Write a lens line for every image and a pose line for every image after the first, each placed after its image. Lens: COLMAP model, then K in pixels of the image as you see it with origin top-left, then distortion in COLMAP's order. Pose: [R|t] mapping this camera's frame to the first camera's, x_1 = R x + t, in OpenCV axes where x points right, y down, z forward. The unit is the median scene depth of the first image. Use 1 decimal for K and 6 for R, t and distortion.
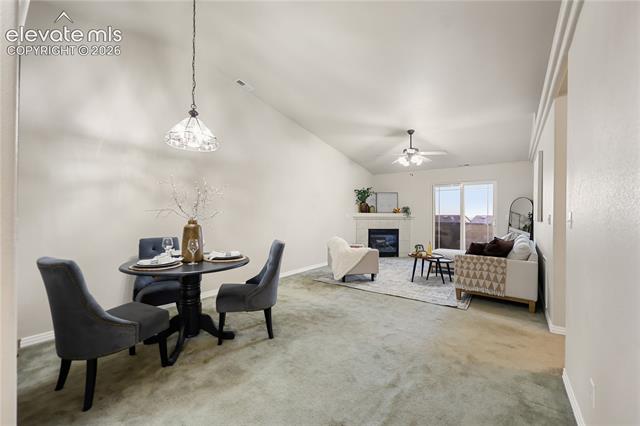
lens RADIAL K [[259.5, 0, 317.8], [0, 259.5, 211.2], [0, 0, 1]] dist [-0.000672, -0.000137]
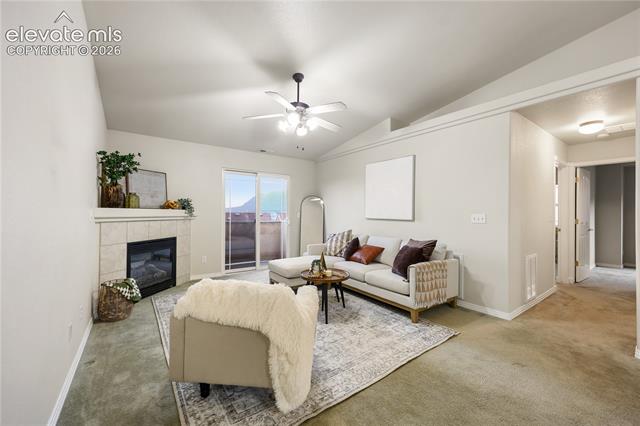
lens RADIAL K [[259.5, 0, 317.8], [0, 259.5, 211.2], [0, 0, 1]] dist [-0.000672, -0.000137]
pose [[0.283889, -0.002628, 0.958854, -0.150758], [-0.022751, 0.999696, 0.009475, -0.000325], [-0.958587, -0.024505, 0.283743, 0.546956]]
